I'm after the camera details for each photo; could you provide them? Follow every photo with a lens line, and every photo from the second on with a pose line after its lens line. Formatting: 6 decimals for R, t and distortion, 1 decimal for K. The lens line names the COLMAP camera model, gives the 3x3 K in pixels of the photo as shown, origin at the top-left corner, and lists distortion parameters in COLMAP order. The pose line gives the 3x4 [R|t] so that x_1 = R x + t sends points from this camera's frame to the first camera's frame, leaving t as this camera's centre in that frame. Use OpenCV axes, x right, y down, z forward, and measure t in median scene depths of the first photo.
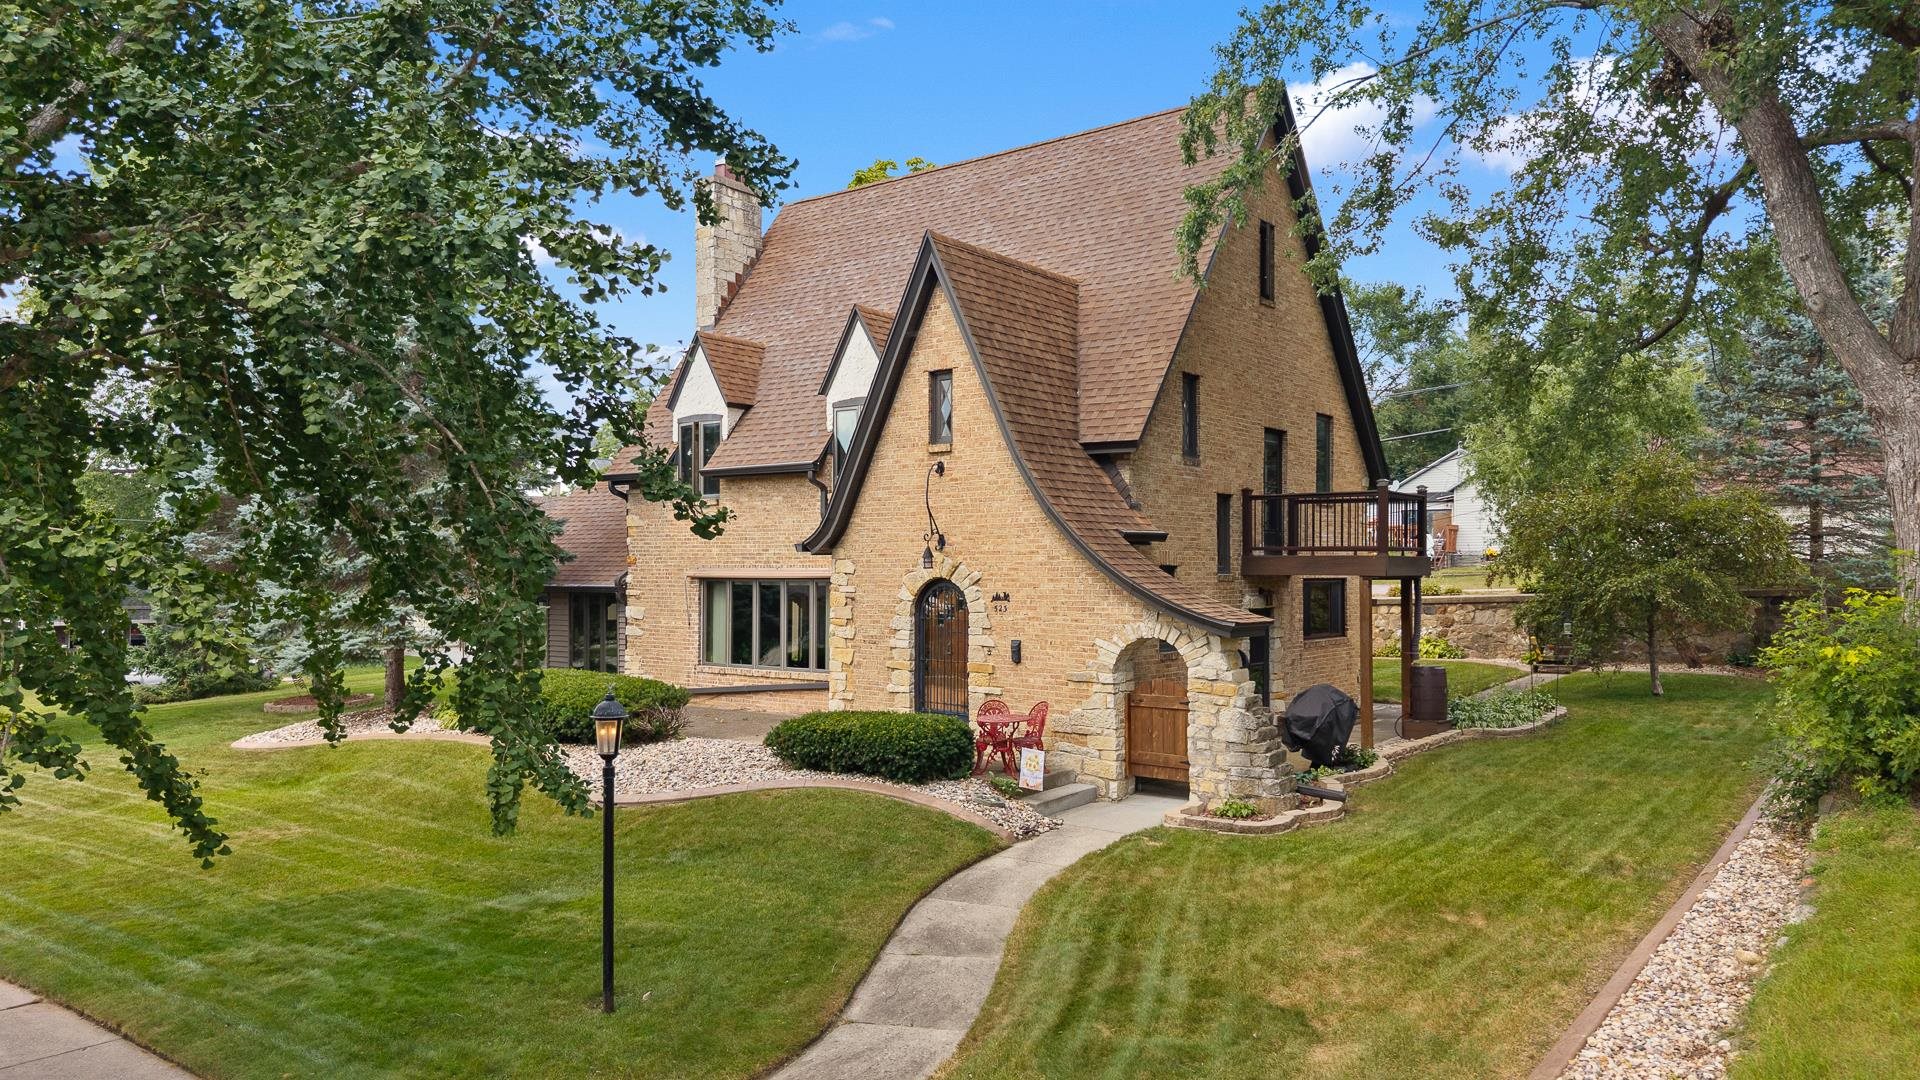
lens RADIAL K [[1281.4, 0, 992.8], [0, 1281.4, 568.1], [0, 0, 1]] dist [0.152187, -0.270609]
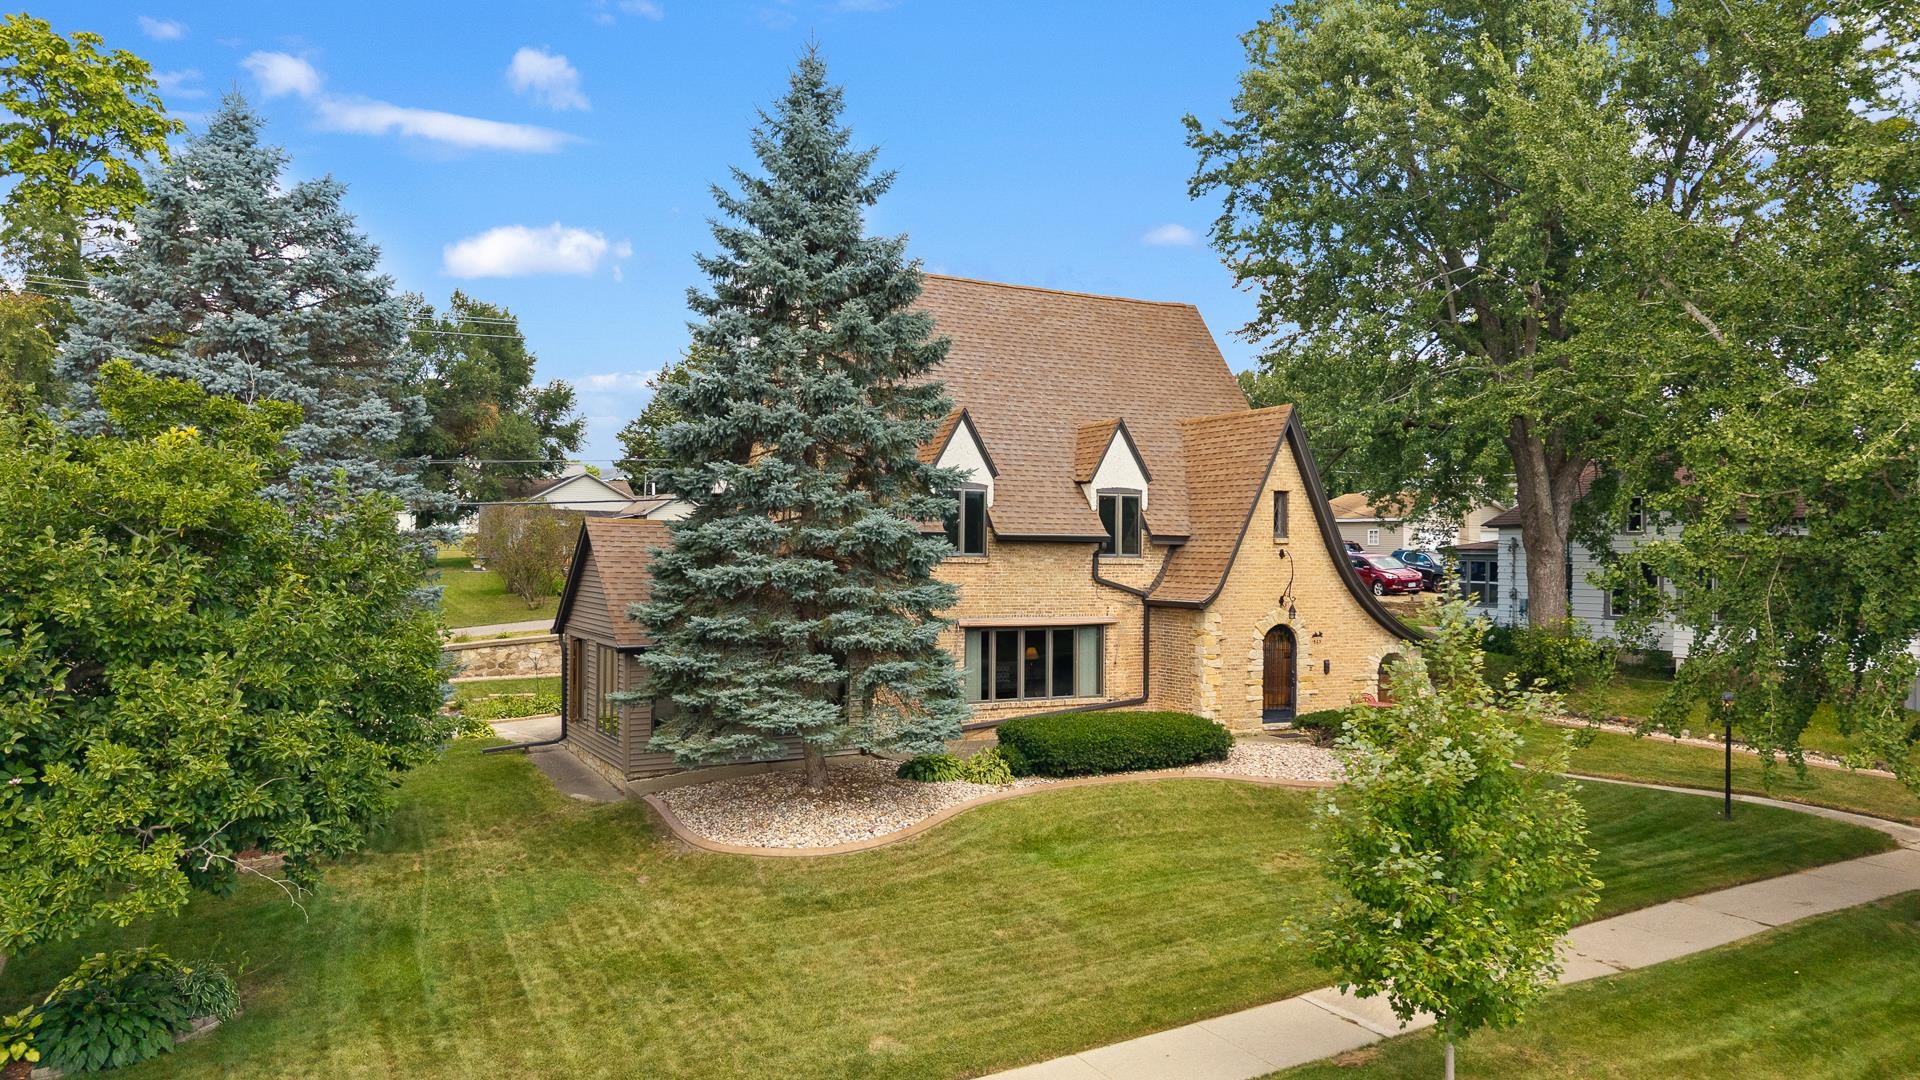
lens RADIAL K [[1274.0, 0, 930.2], [0, 1274.0, 538.2], [0, 0, 1]] dist [0.002296, 0.003733]
pose [[0.427133, 0.013974, 0.904081, -1.648834], [-0.010496, 0.999890, -0.010496, -0.076696], [-0.904128, -0.005006, 0.427233, 0.730961]]
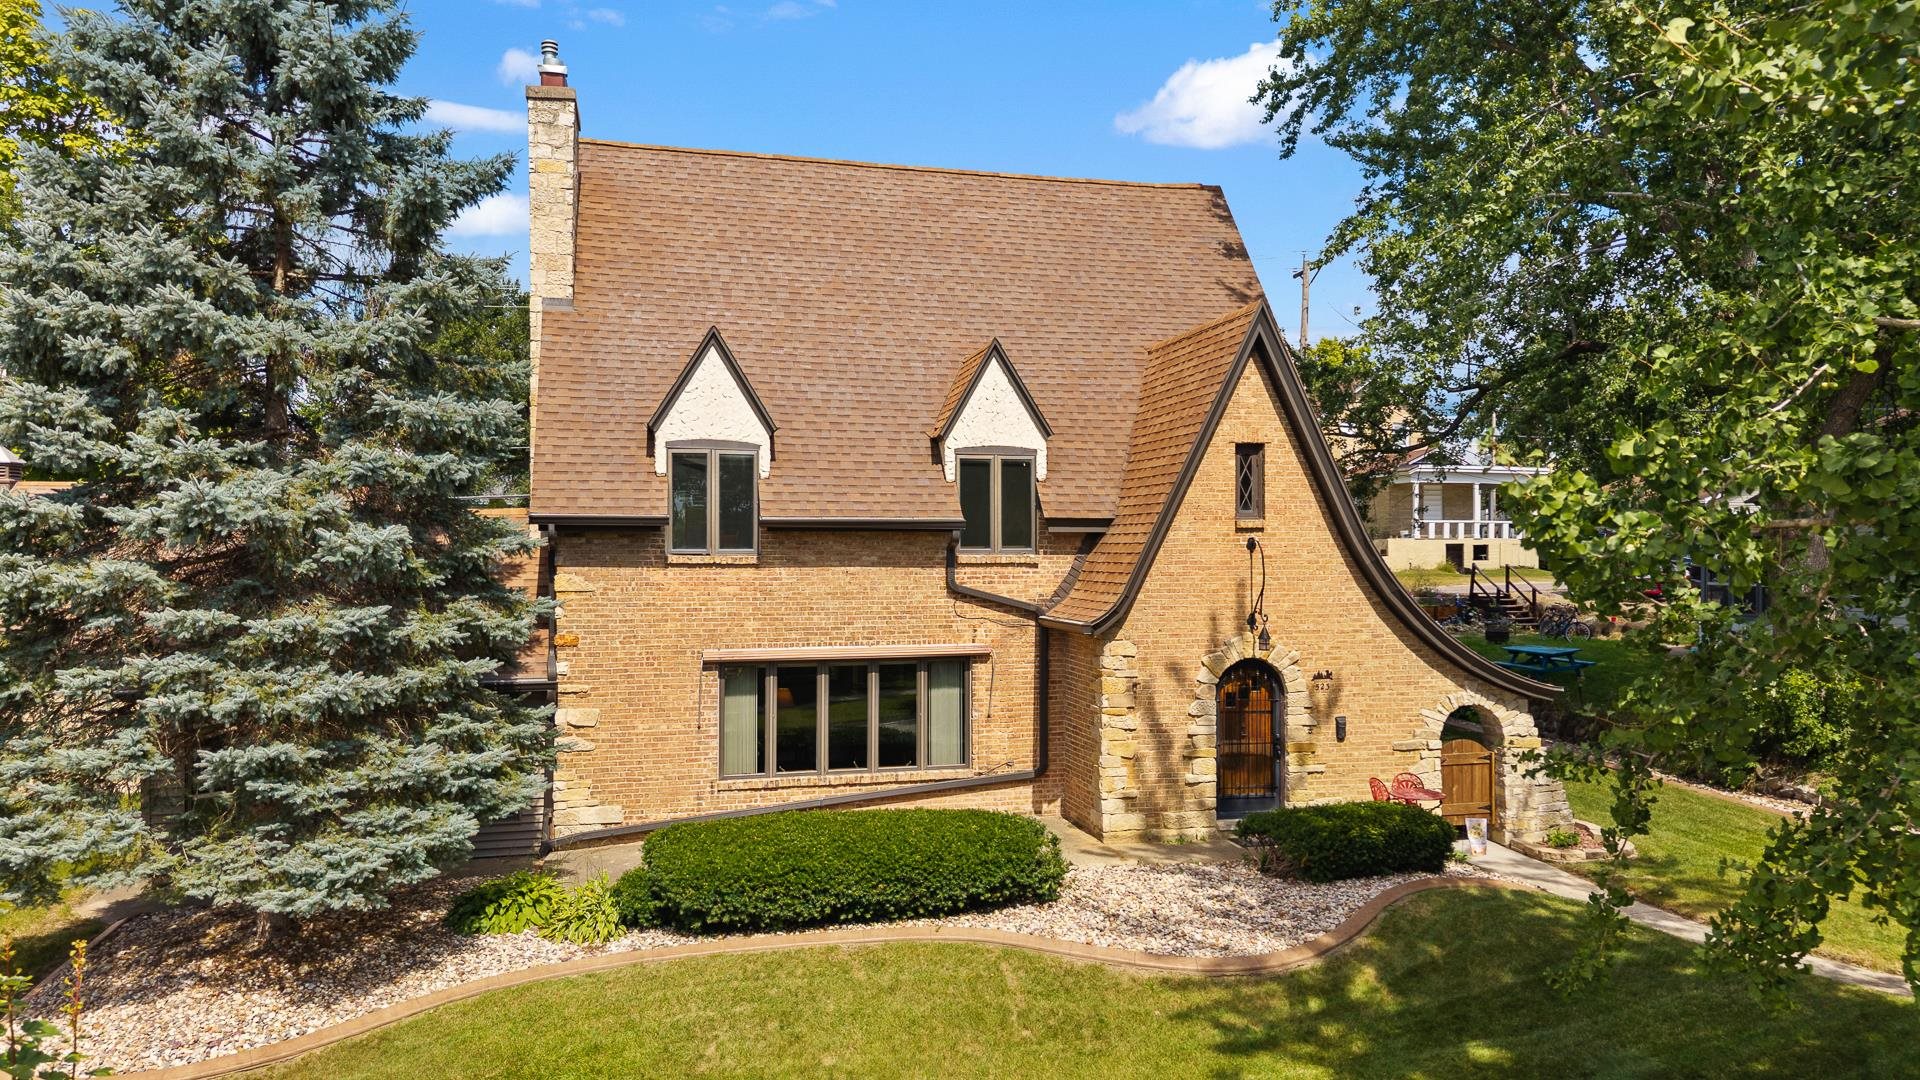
lens RADIAL K [[1268.1, 0, 964.4], [0, 1268.1, 535.2], [0, 0, 1]] dist [0.038261, -0.028407]
pose [[0.617746, 0.009808, 0.786316, -0.939588], [-0.000745, 0.999929, -0.011887, -0.074192], [-0.786377, 0.006757, 0.617710, 0.583383]]
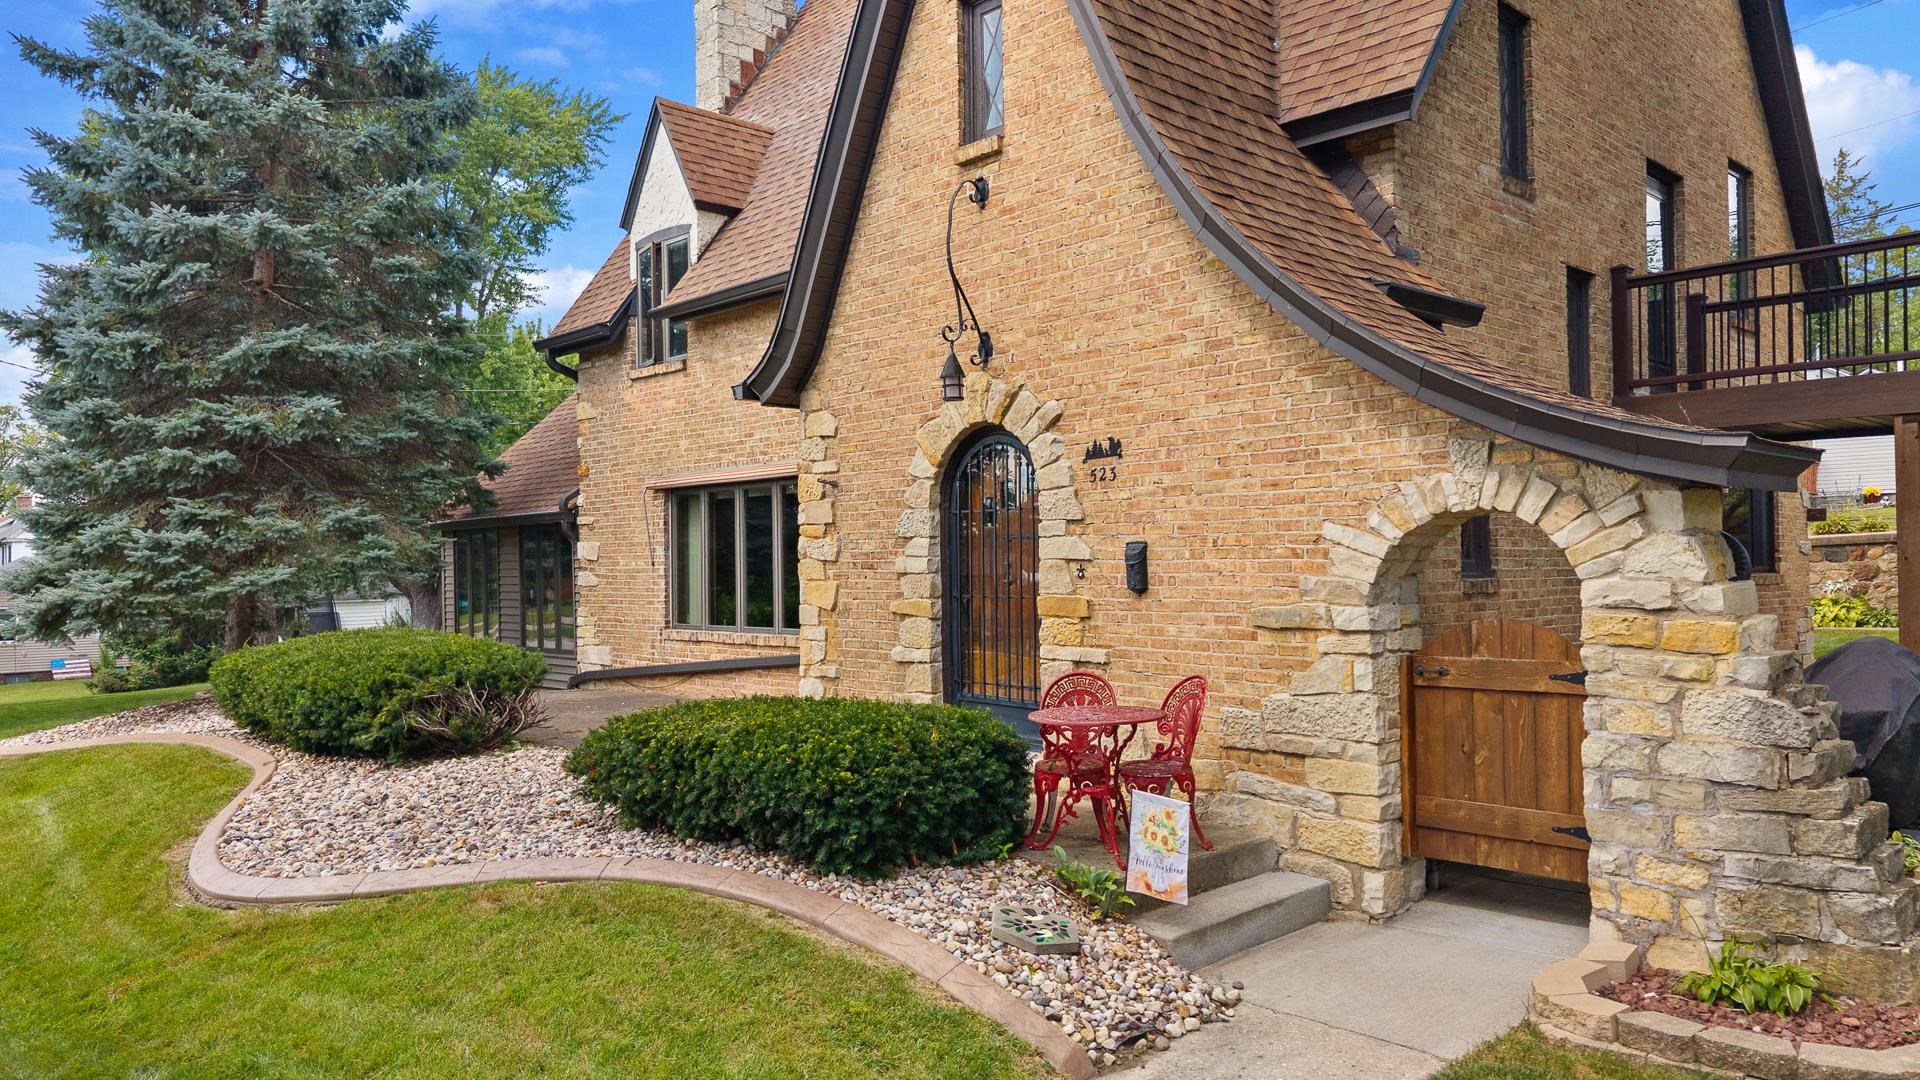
lens RADIAL K [[1322.5, 0, 962.7], [0, 1322.5, 569.8], [0, 0, 1]] dist [0.036292, -0.048888]
pose [[0.984148, -0.014866, -0.176726, 0.038048], [0.015787, 0.999868, 0.003810, 0.061248], [0.176646, -0.006539, 0.984253, 0.517401]]
